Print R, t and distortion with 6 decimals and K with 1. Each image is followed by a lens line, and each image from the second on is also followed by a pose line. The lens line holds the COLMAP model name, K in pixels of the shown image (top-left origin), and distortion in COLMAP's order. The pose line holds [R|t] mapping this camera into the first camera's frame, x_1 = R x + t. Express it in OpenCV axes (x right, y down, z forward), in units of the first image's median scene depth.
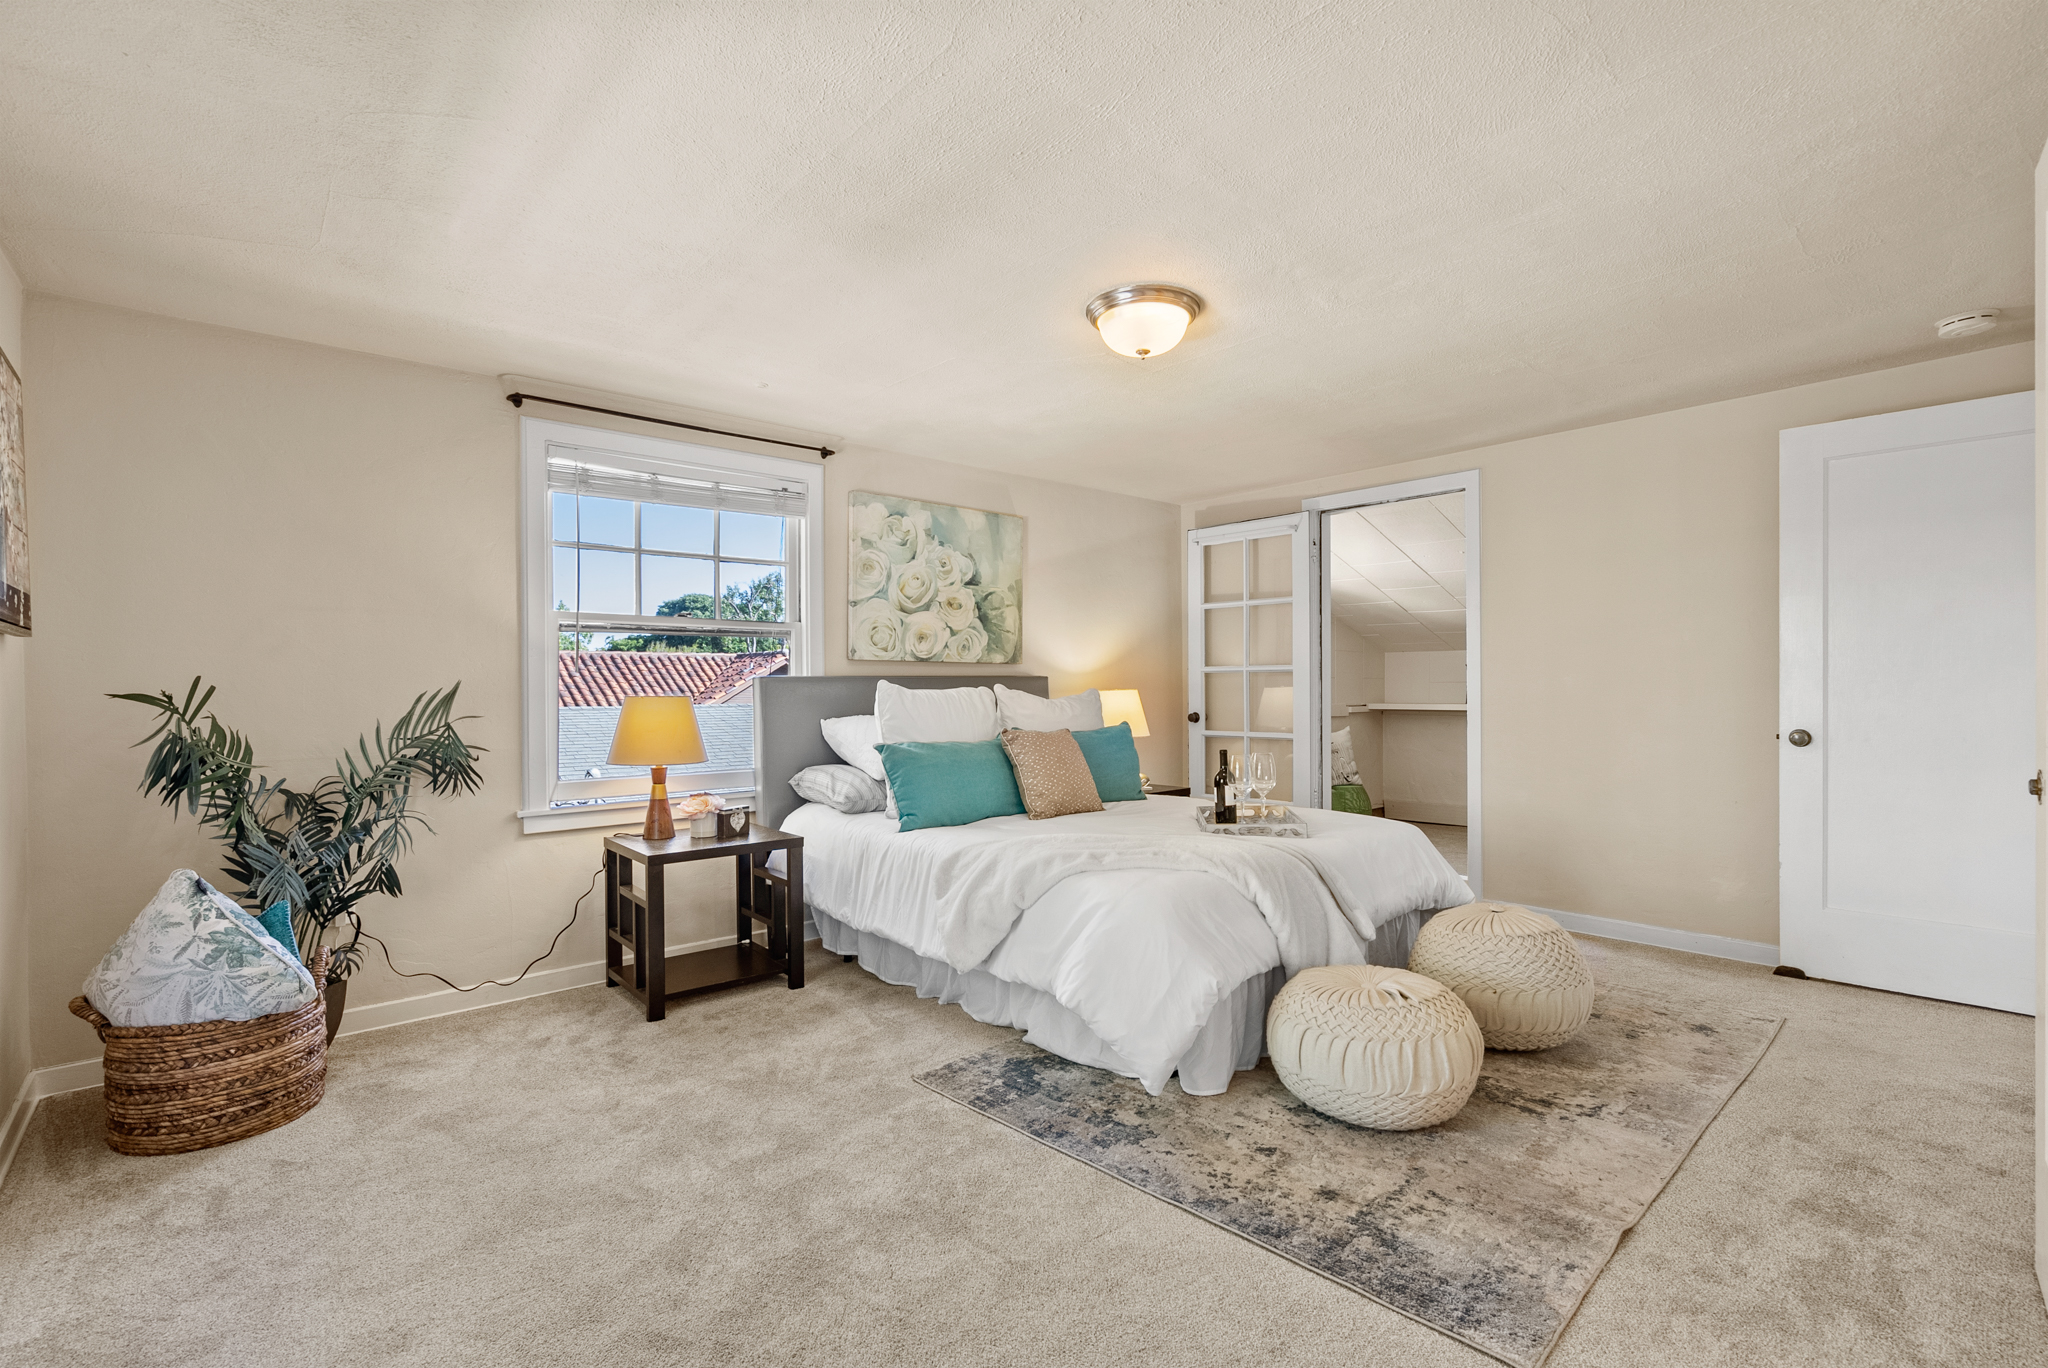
lens RADIAL K [[926.9, 0, 1019.9], [0, 926.9, 678.2], [0, 0, 1]] dist [-0.034836, -0.000655]
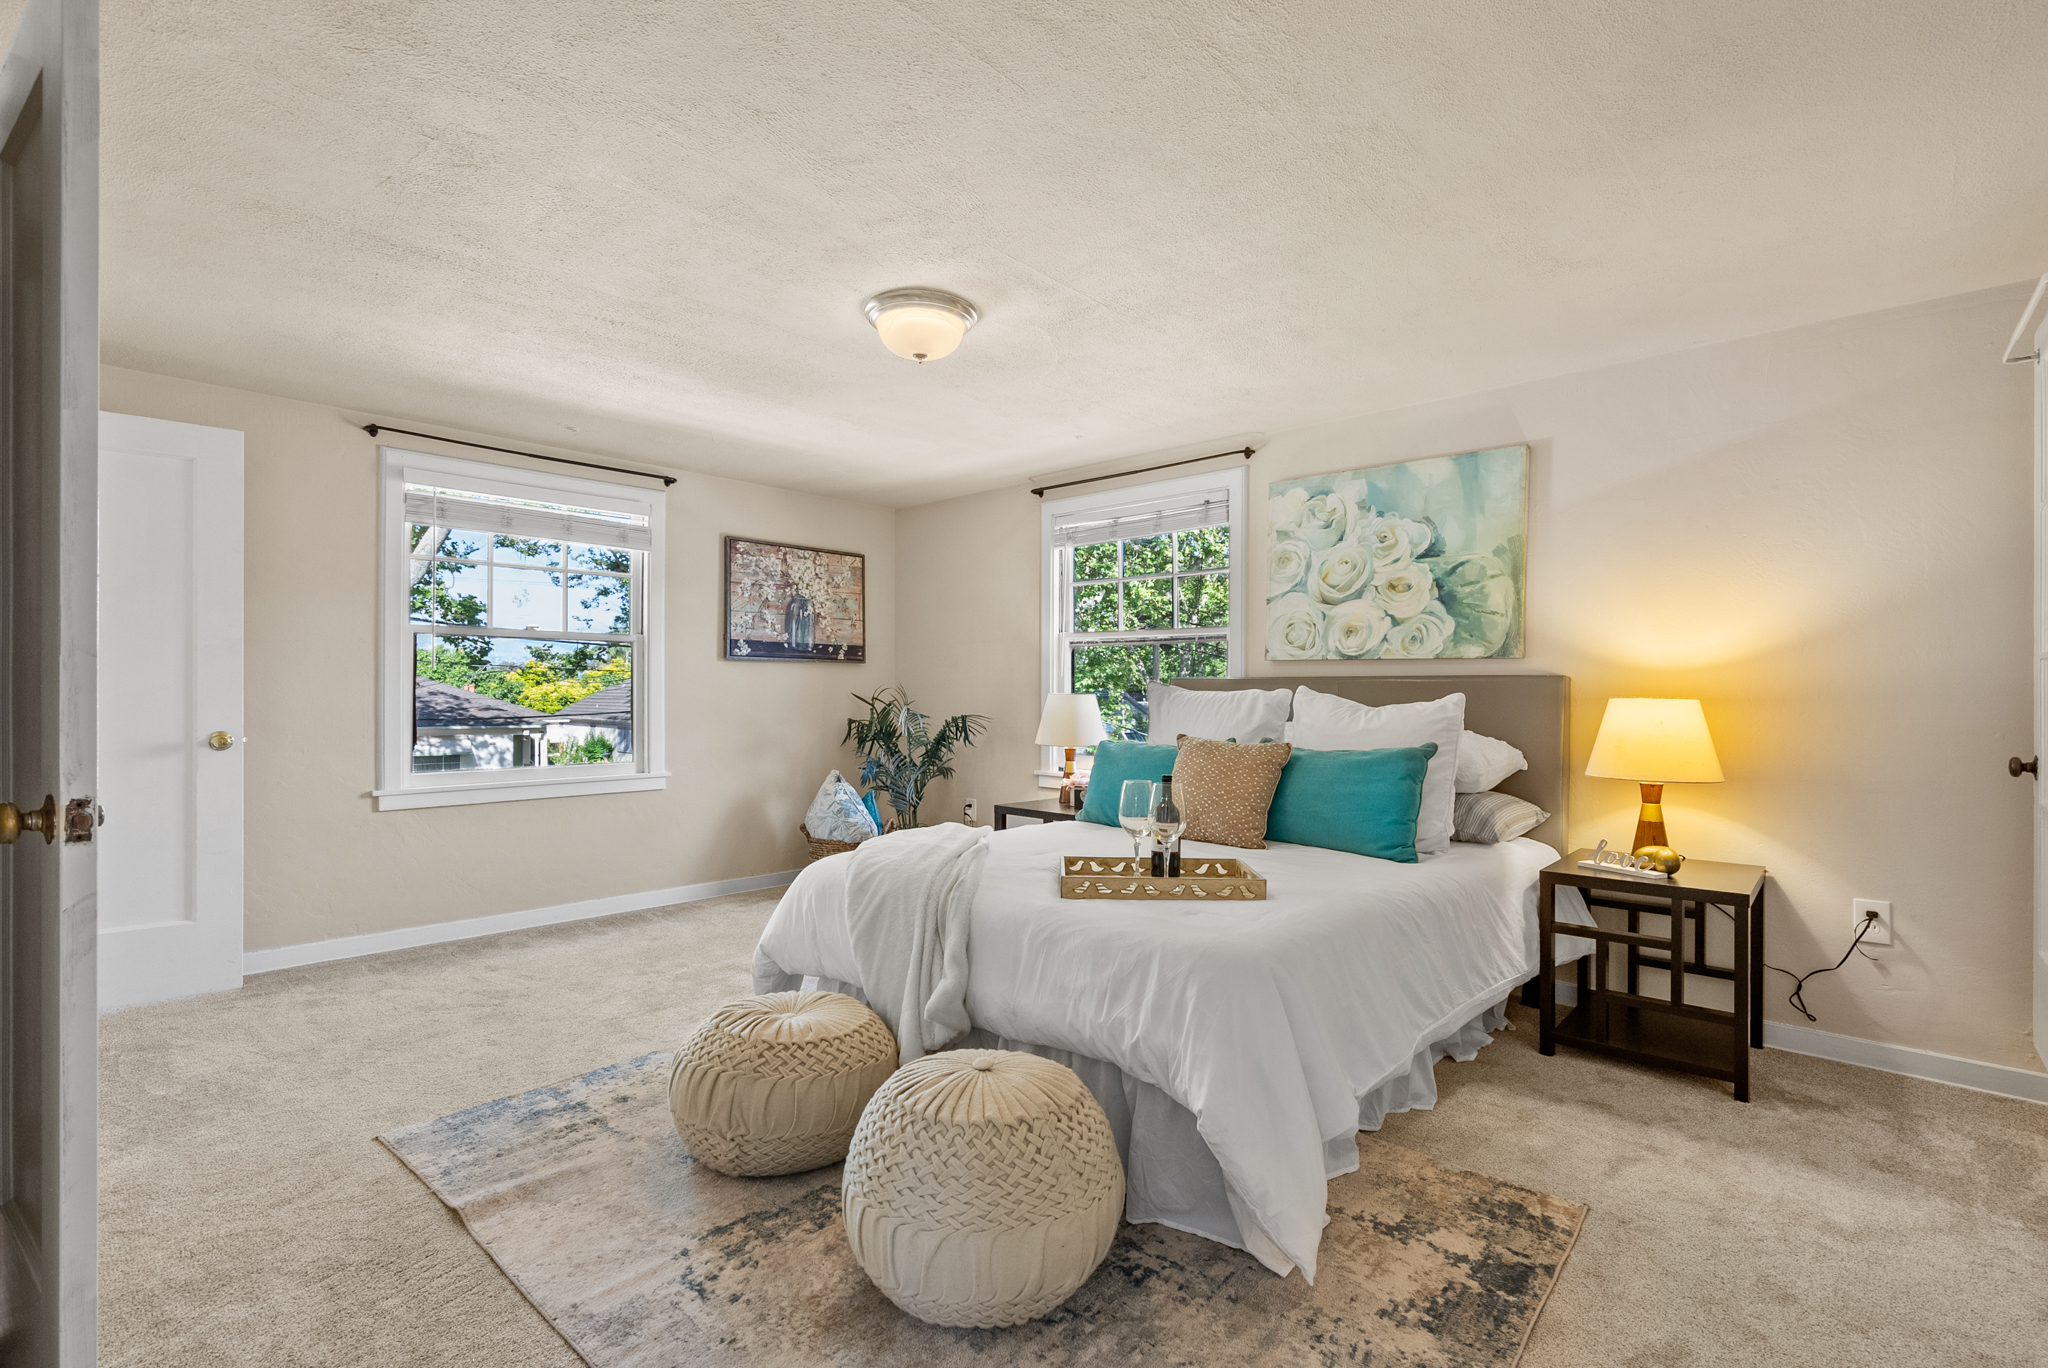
lens RADIAL K [[926.9, 0, 1015.0], [0, 926.9, 692.1], [0, 0, 1]] dist [-0.034836, -0.000655]
pose [[0.116591, 0.004744, -0.993169, 0.682803], [0.002145, 0.999985, 0.005029, 0.006726], [0.993178, -0.002717, 0.116579, 0.584493]]
